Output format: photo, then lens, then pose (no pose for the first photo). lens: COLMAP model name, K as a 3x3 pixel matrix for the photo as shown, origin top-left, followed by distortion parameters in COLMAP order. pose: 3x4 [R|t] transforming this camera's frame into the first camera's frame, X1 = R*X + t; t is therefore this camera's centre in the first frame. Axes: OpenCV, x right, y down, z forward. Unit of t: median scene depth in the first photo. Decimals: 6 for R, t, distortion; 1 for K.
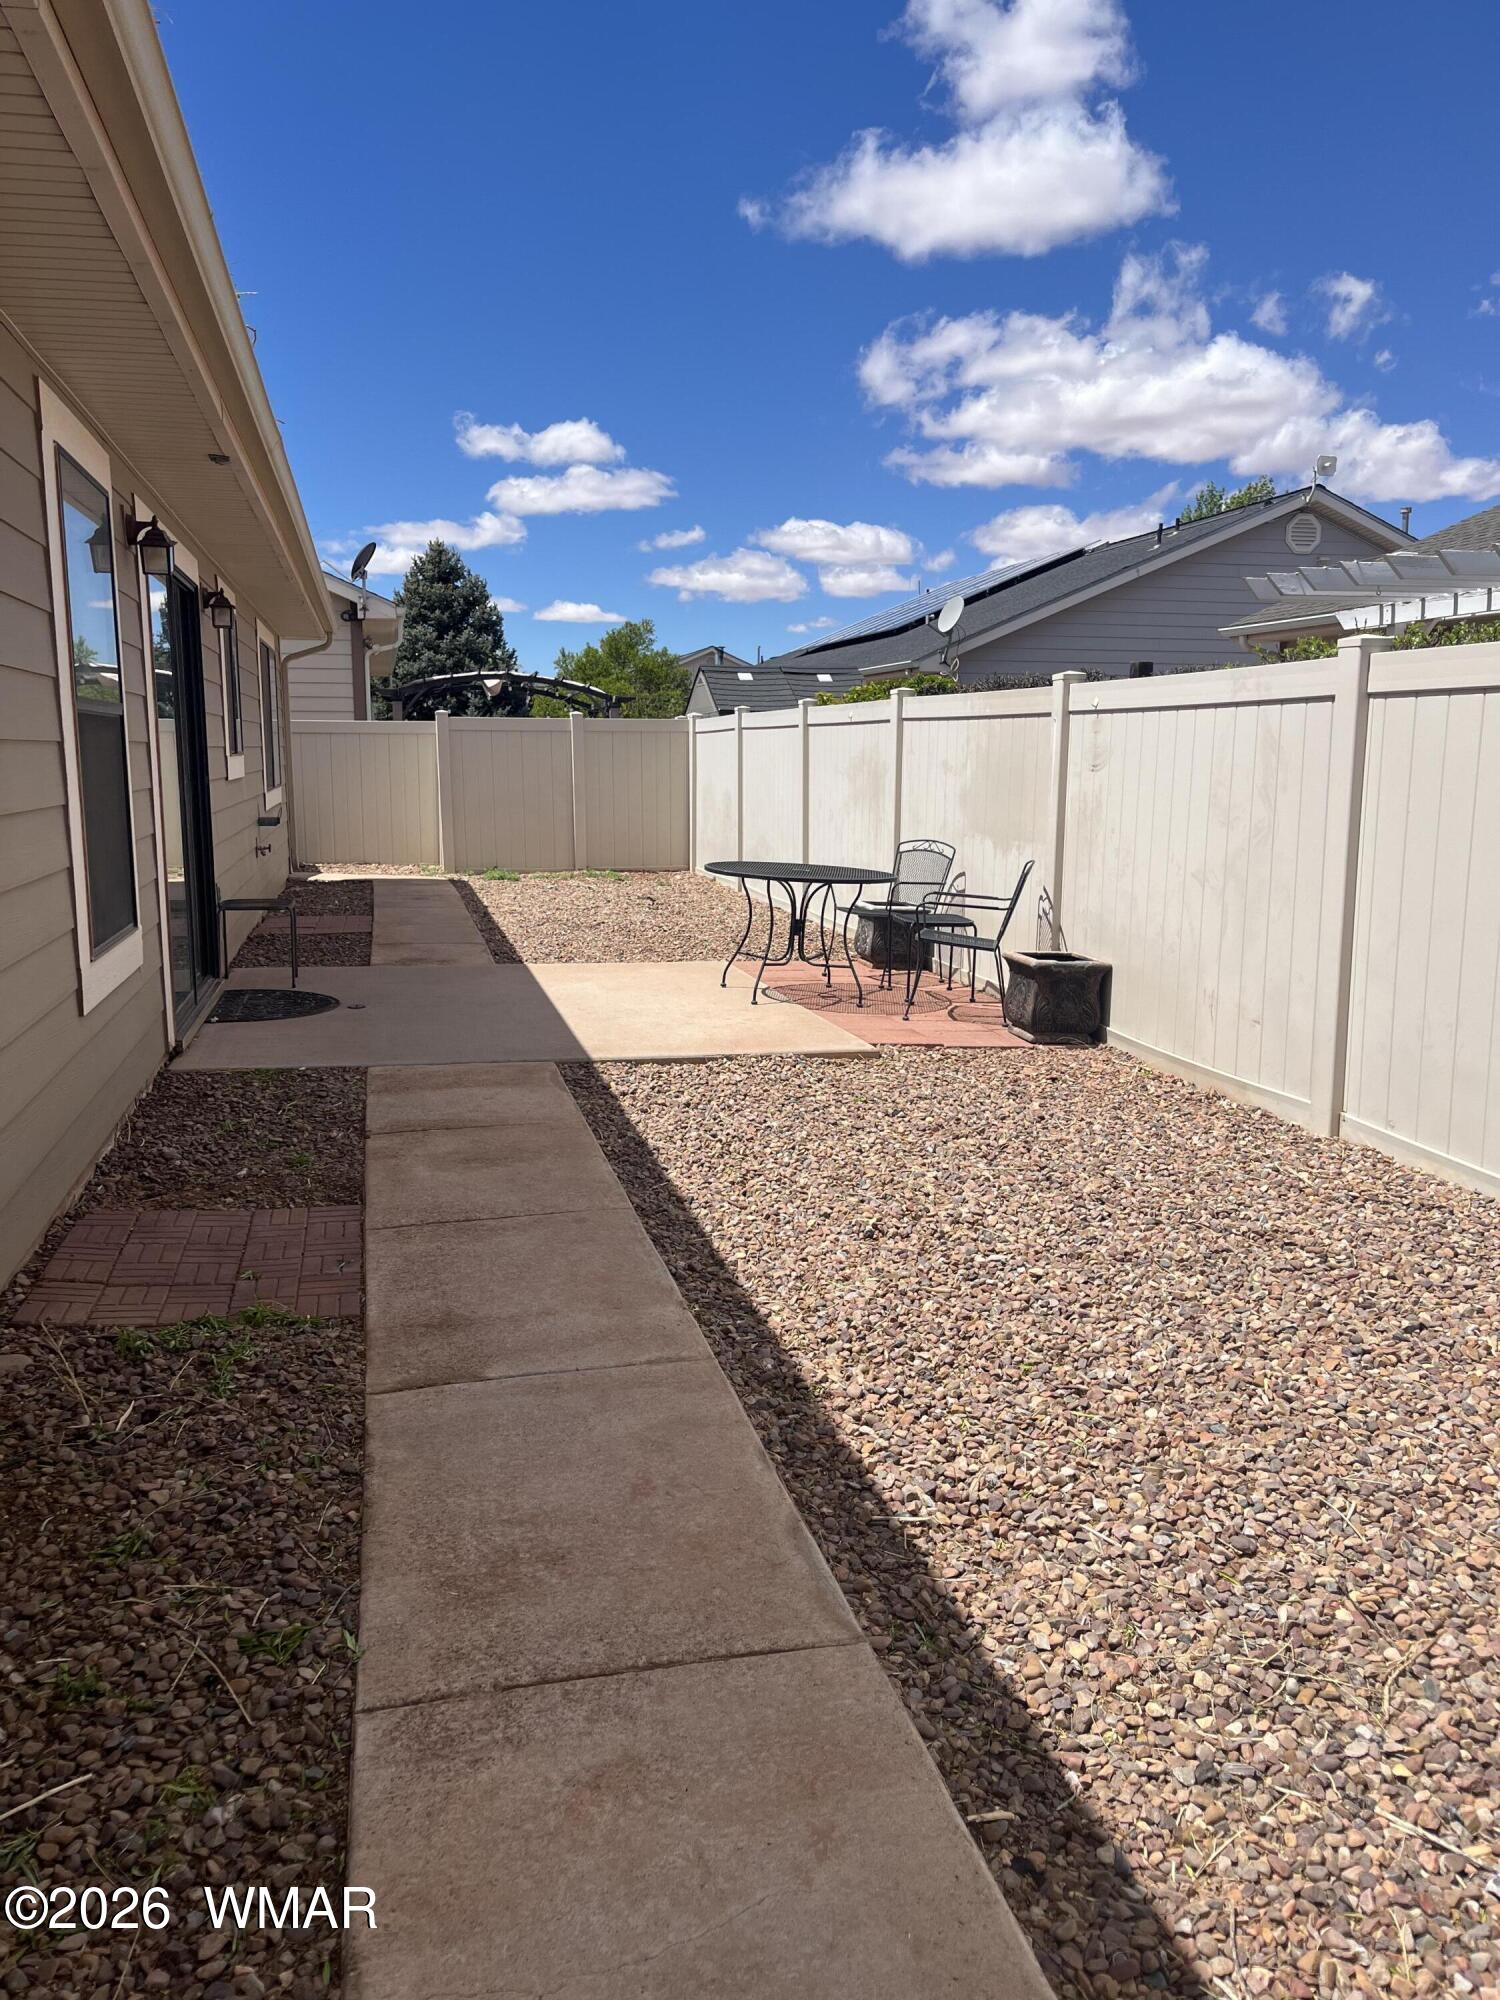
lens RADIAL K [[1502.6, 0, 744.7], [0, 1502.6, 1004.4], [0, 0, 1]] dist [0.069729, -0.095859]
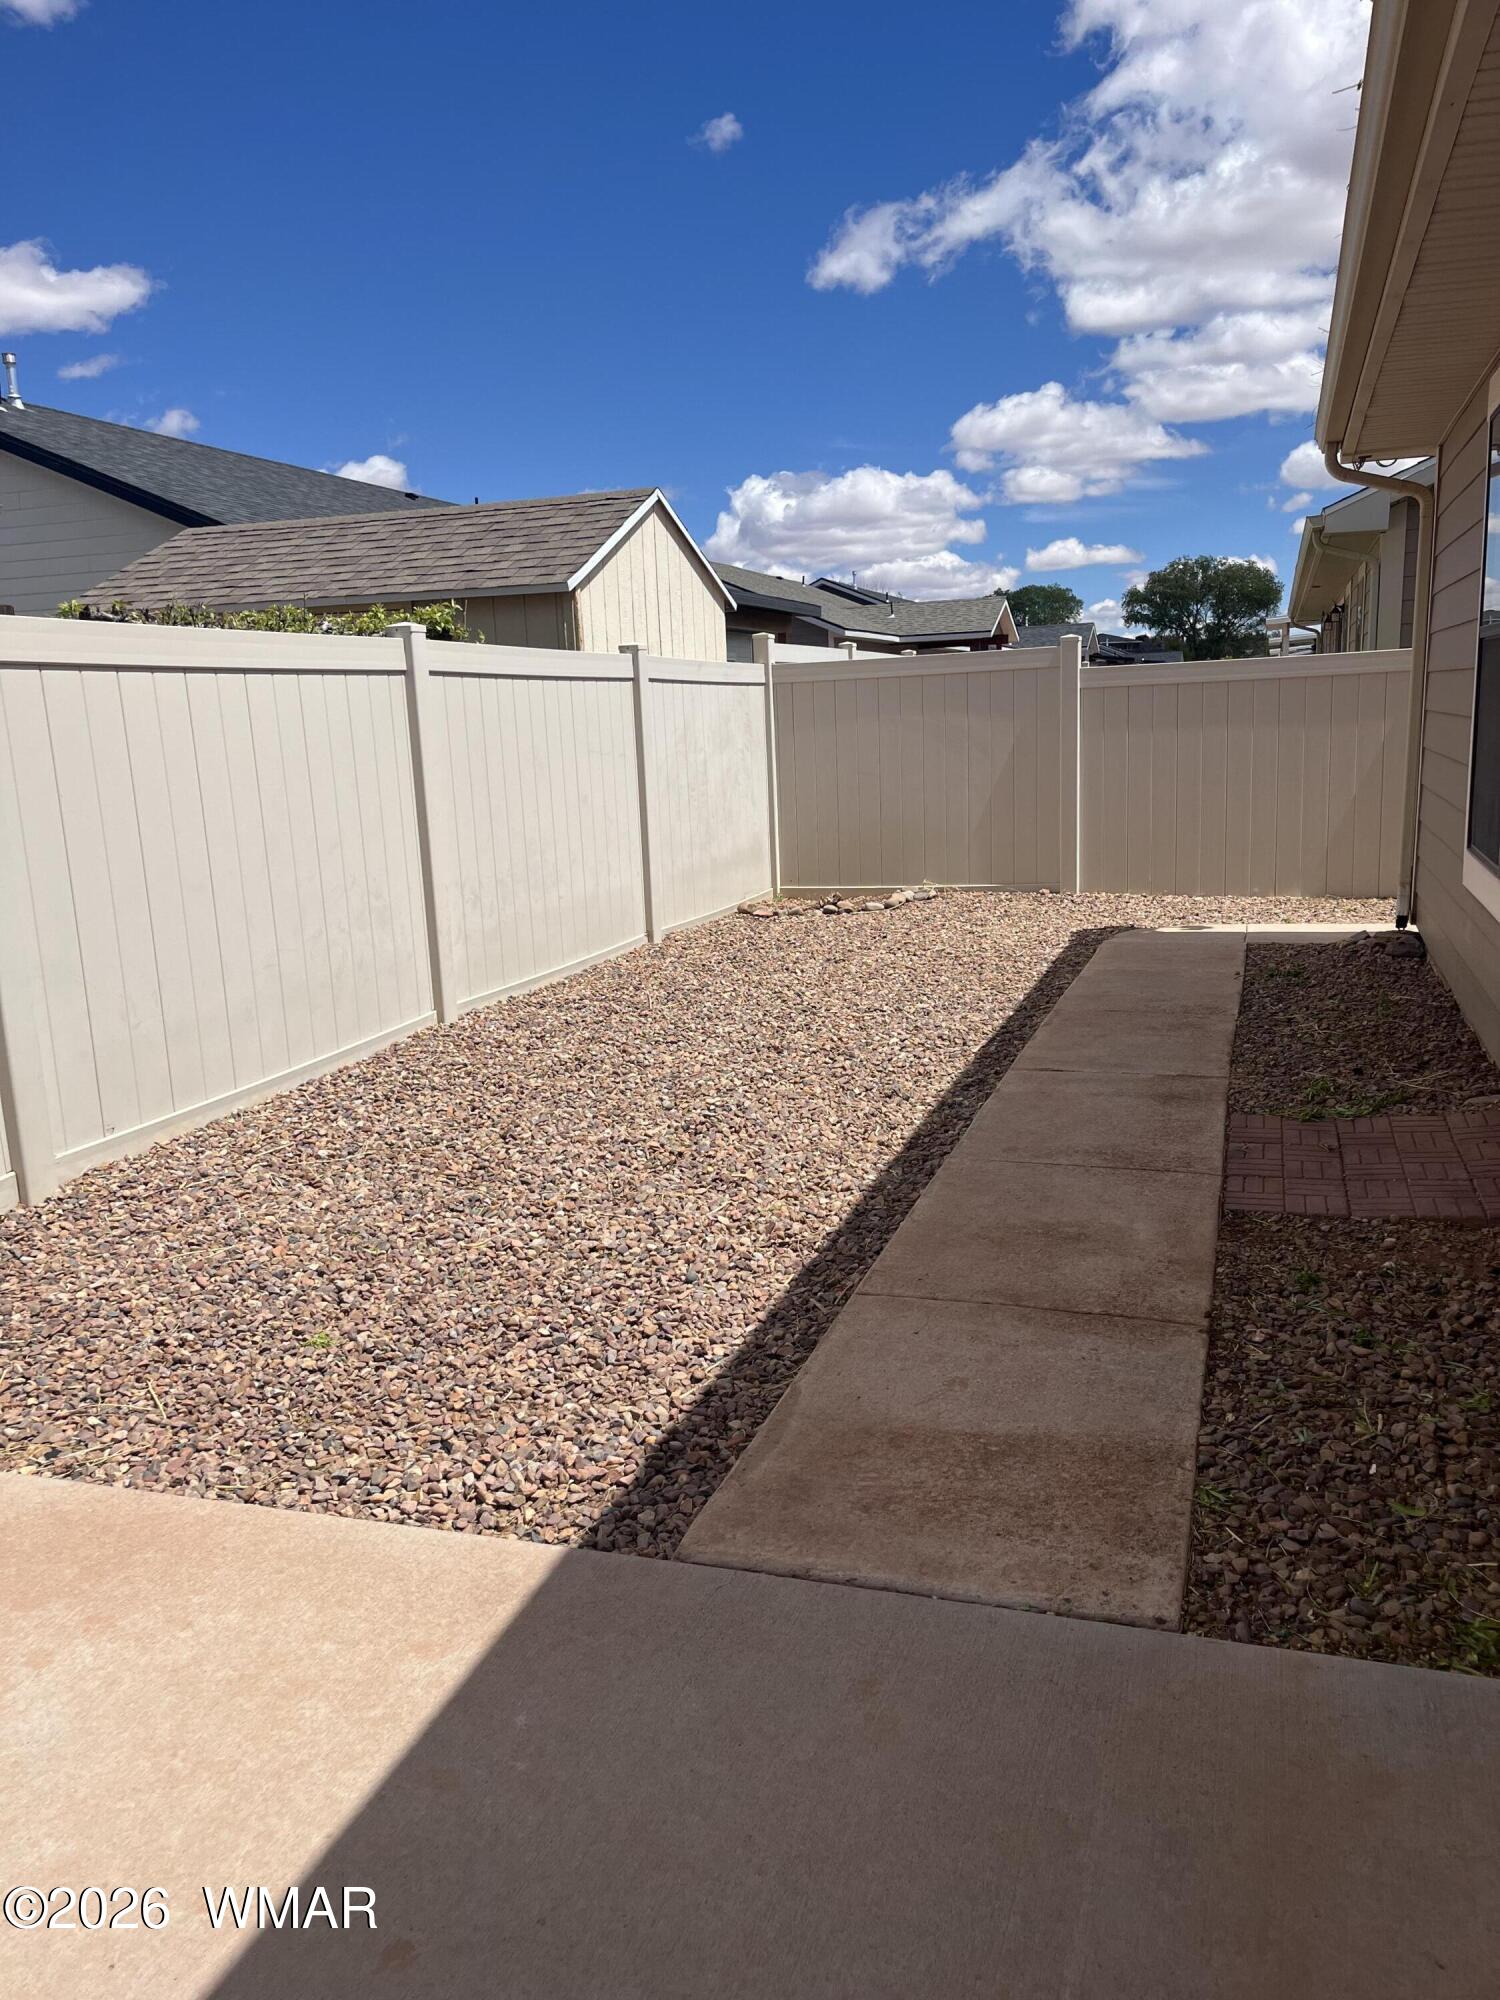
lens RADIAL K [[1502.6, 0, 746.6], [0, 1502.6, 998.8], [0, 0, 1]] dist [0.069729, -0.095859]
pose [[-0.843646, -0.073121, 0.531897, -0.501446], [0.124731, 0.936885, 0.326633, -0.316305], [-0.522210, 0.341907, -0.781279, 1.876581]]
